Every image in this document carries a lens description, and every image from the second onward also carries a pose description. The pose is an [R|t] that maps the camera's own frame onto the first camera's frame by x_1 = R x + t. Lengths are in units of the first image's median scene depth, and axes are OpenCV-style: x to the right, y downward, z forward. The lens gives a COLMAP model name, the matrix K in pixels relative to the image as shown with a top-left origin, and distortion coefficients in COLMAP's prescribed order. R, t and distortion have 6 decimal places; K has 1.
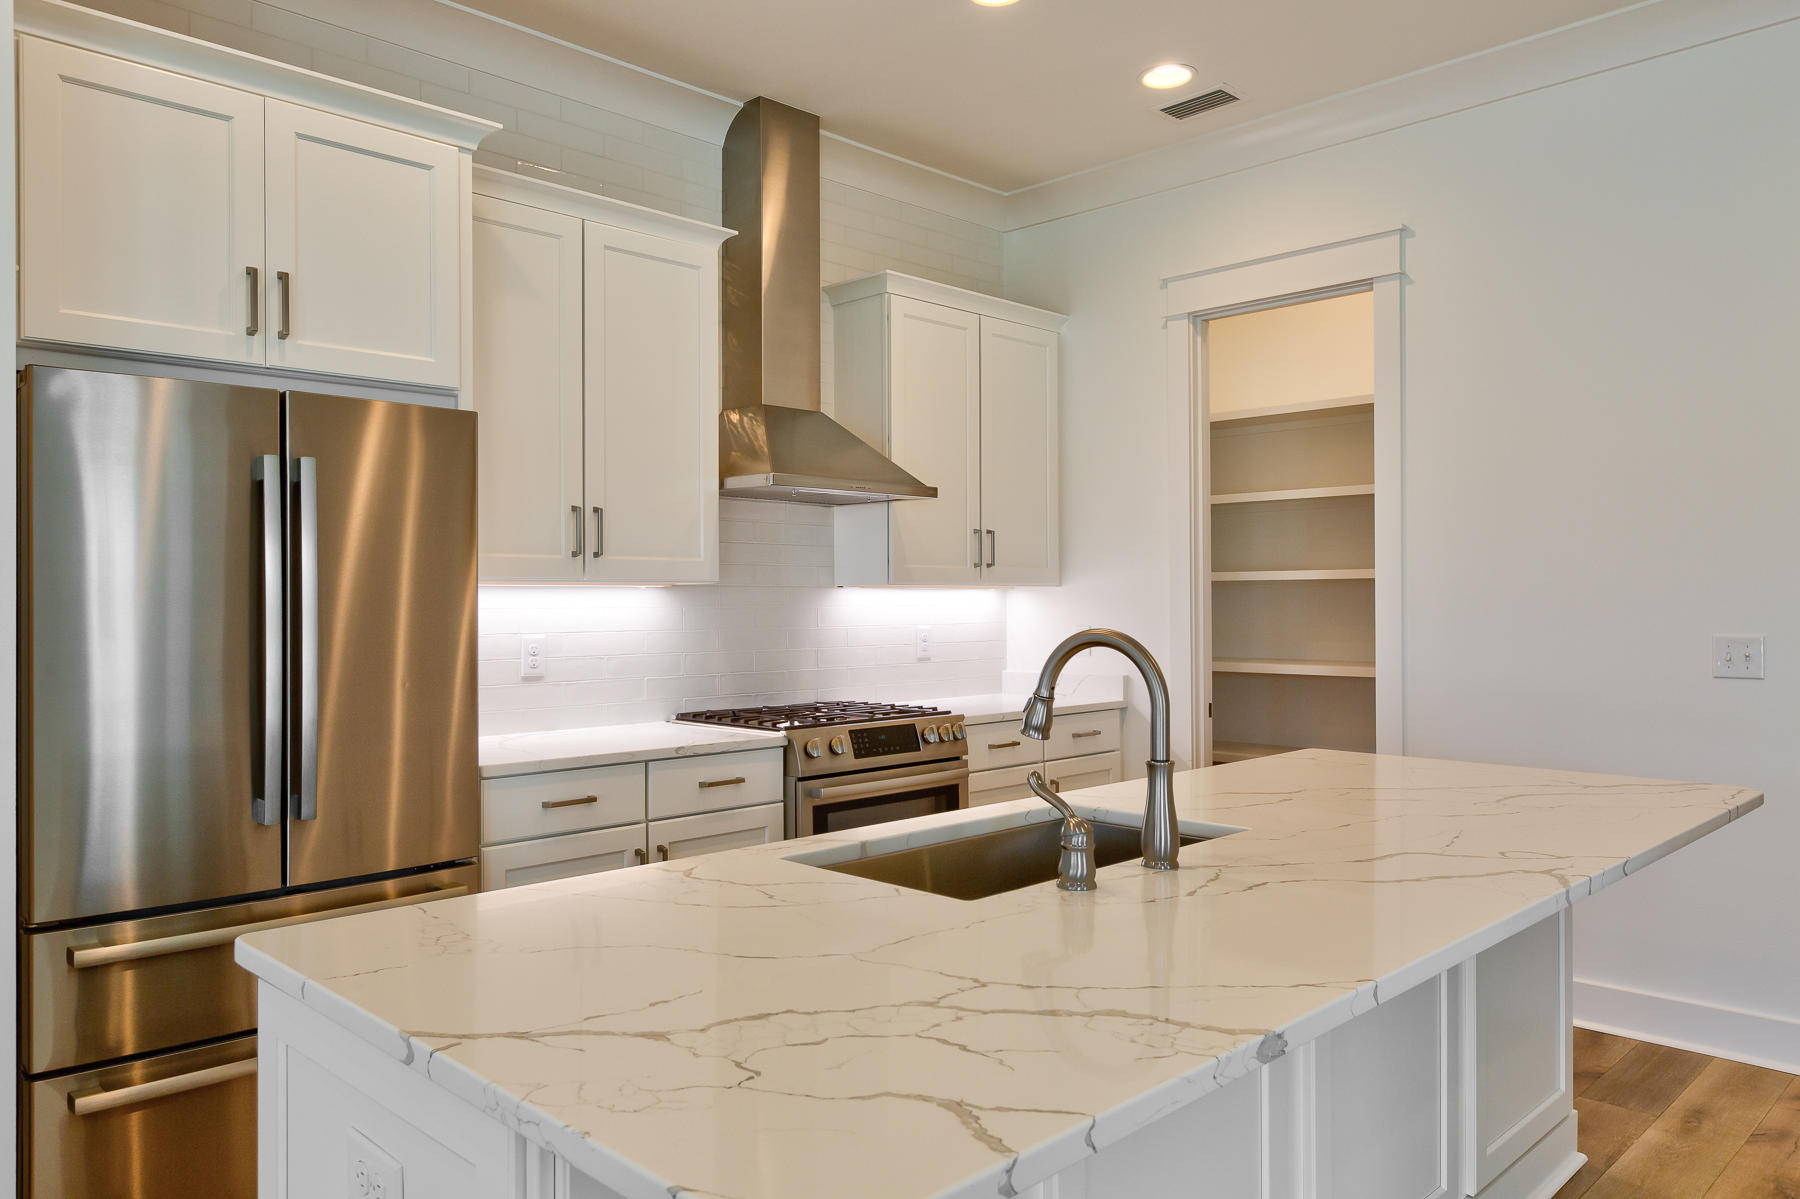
lens RADIAL K [[1266.0, 0, 898.1], [0, 1266.0, 599.4], [0, 0, 1]] dist [0.009070, -0.002141]
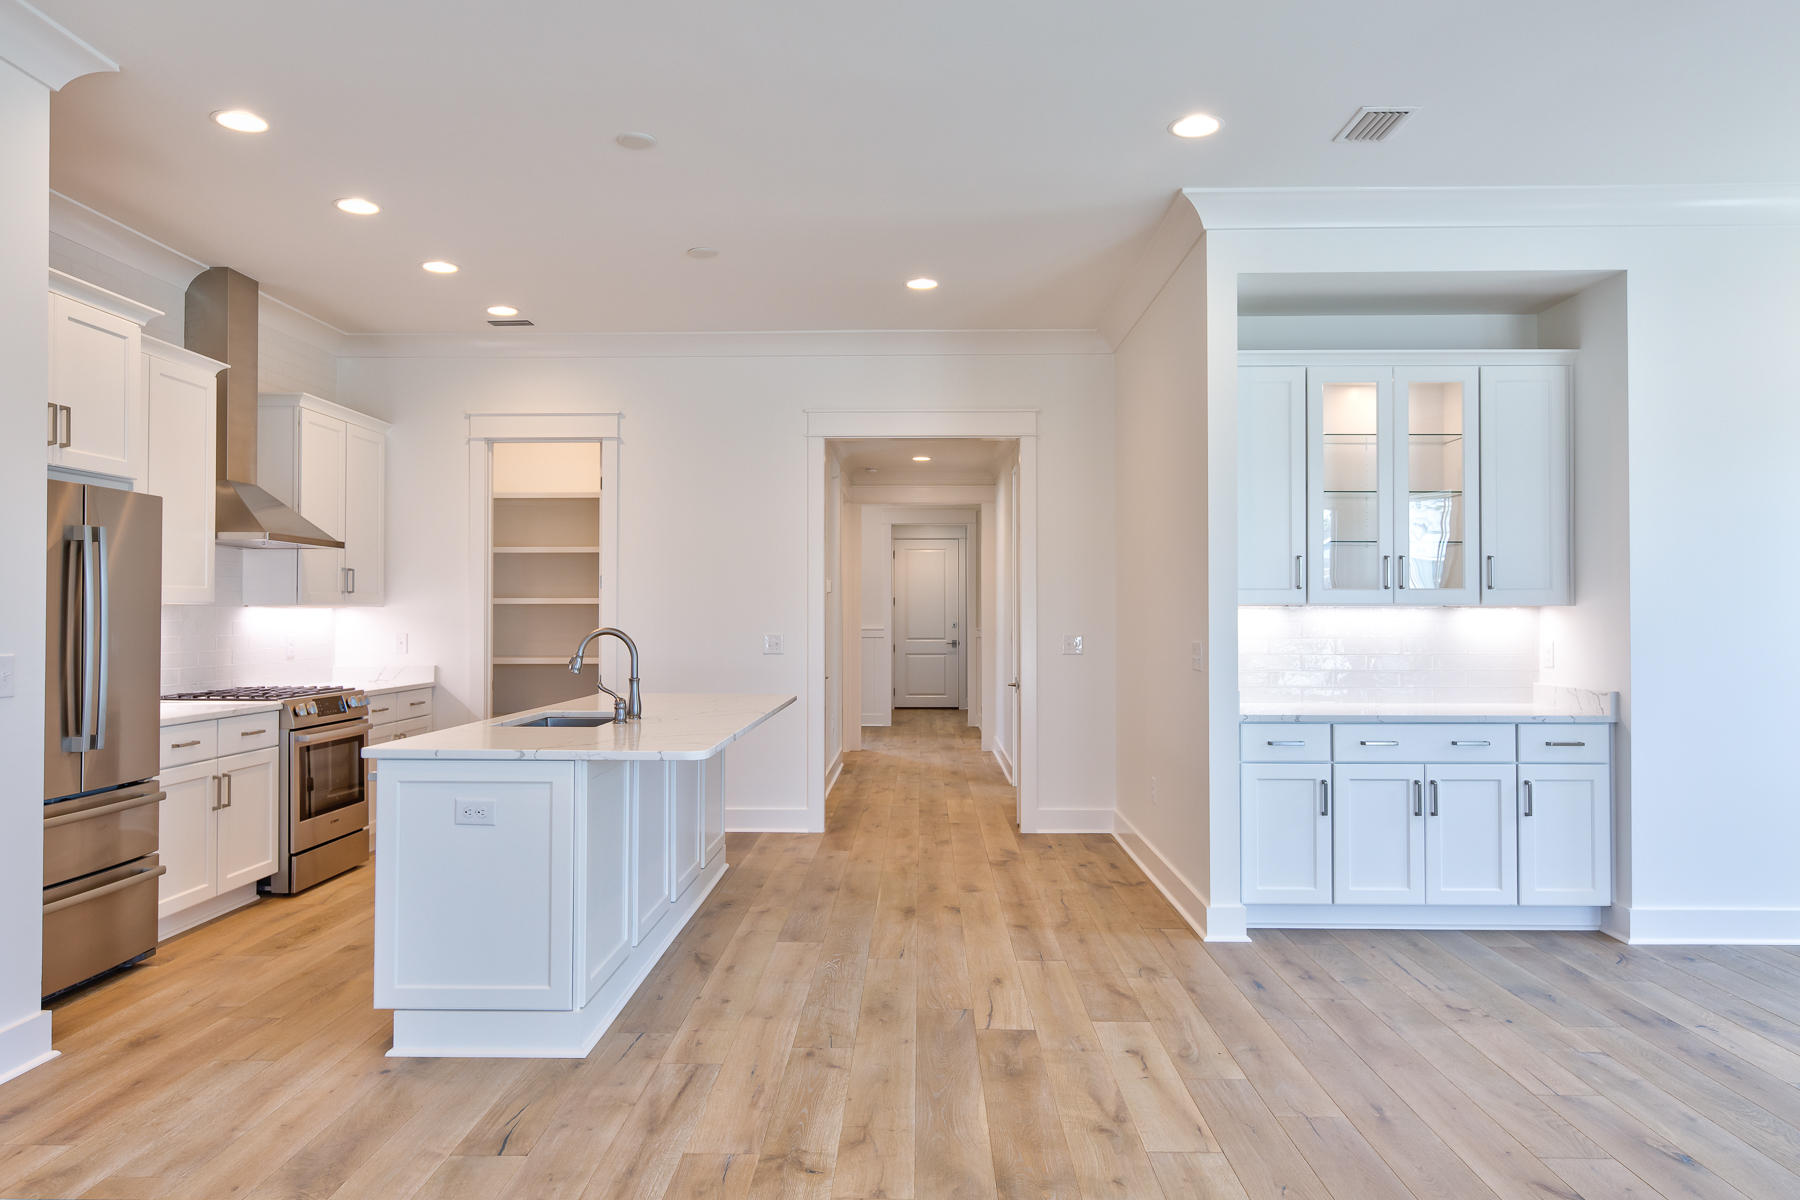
lens RADIAL K [[1213.2, 0, 897.6], [0, 1213.2, 597.2], [0, 0, 1]] dist [0.008133, -0.017588]
pose [[0.719637, 0.014176, 0.694206, -0.513664], [-0.003041, 0.999846, -0.017265, 0.001844], [-0.694344, 0.010313, 0.719570, -0.524071]]
